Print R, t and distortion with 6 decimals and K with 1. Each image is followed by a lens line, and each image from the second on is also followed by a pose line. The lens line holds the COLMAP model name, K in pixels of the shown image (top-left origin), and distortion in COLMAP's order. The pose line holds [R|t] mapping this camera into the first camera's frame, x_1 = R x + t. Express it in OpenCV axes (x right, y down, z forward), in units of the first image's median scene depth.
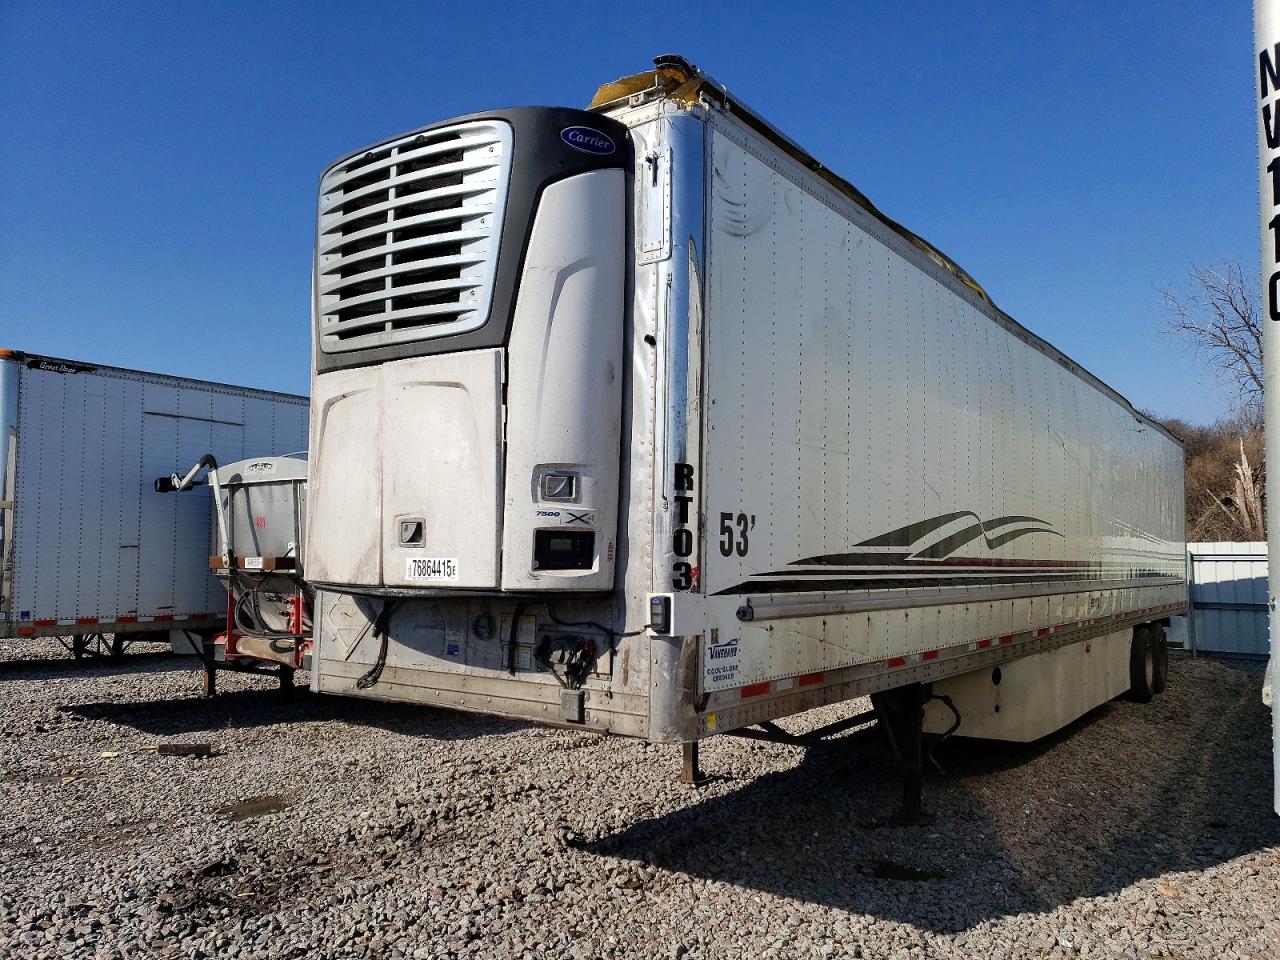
lens RADIAL K [[1083.3, 0, 640.0], [0, 1083.3, 480.0], [0, 0, 1]] dist [-0.001350, -0.000224]
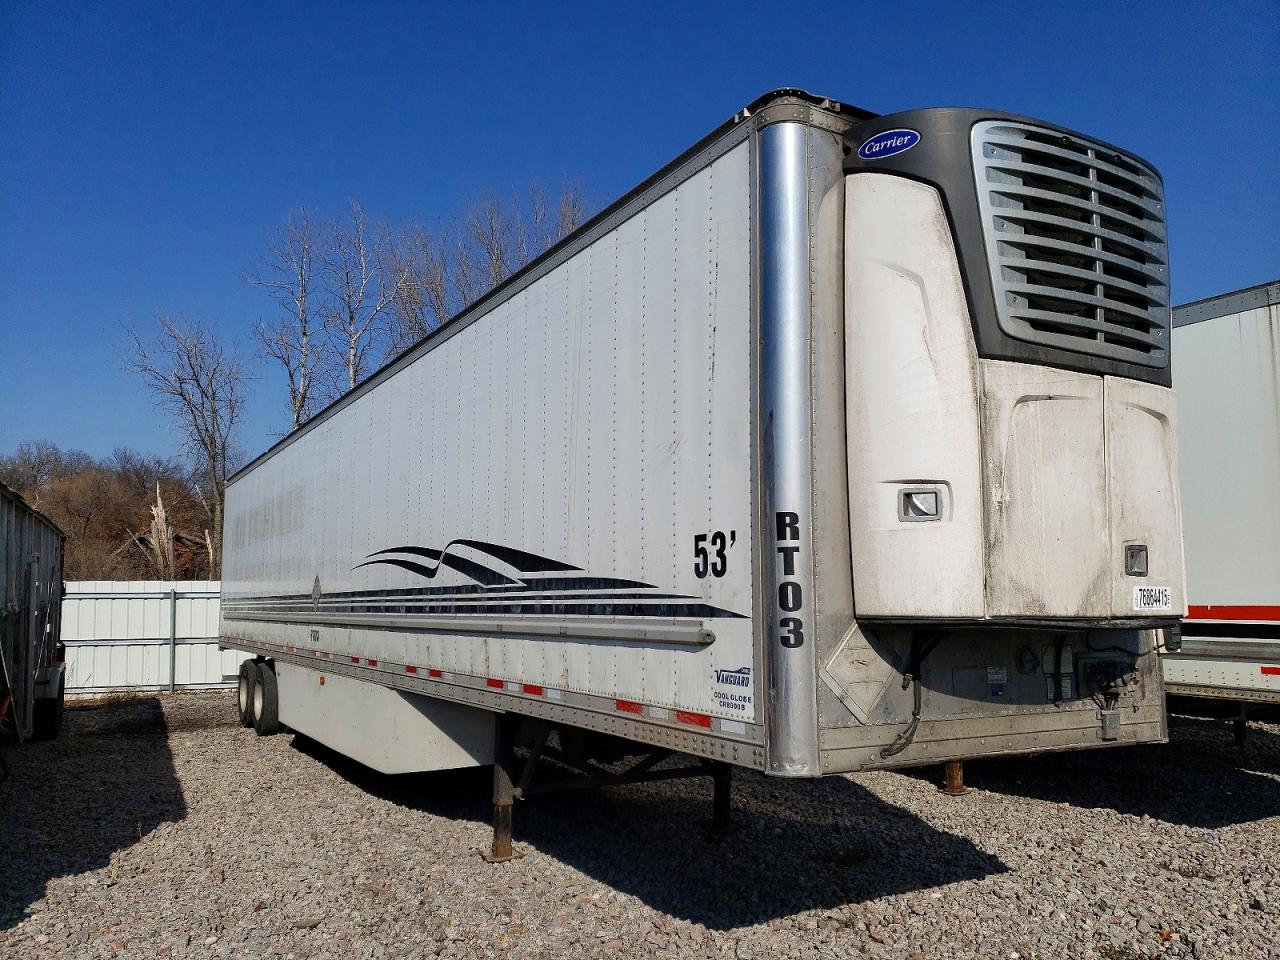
lens RADIAL K [[1031.6, 0, 729.6], [0, 1031.6, 479.3], [0, 0, 1]] dist [-0.092505, 0.171827]
pose [[0.399352, 0.101322, 0.911182, -1.104722], [-0.061583, 0.994594, -0.083607, 0.070138], [-0.914727, -0.022725, 0.403433, 0.902755]]
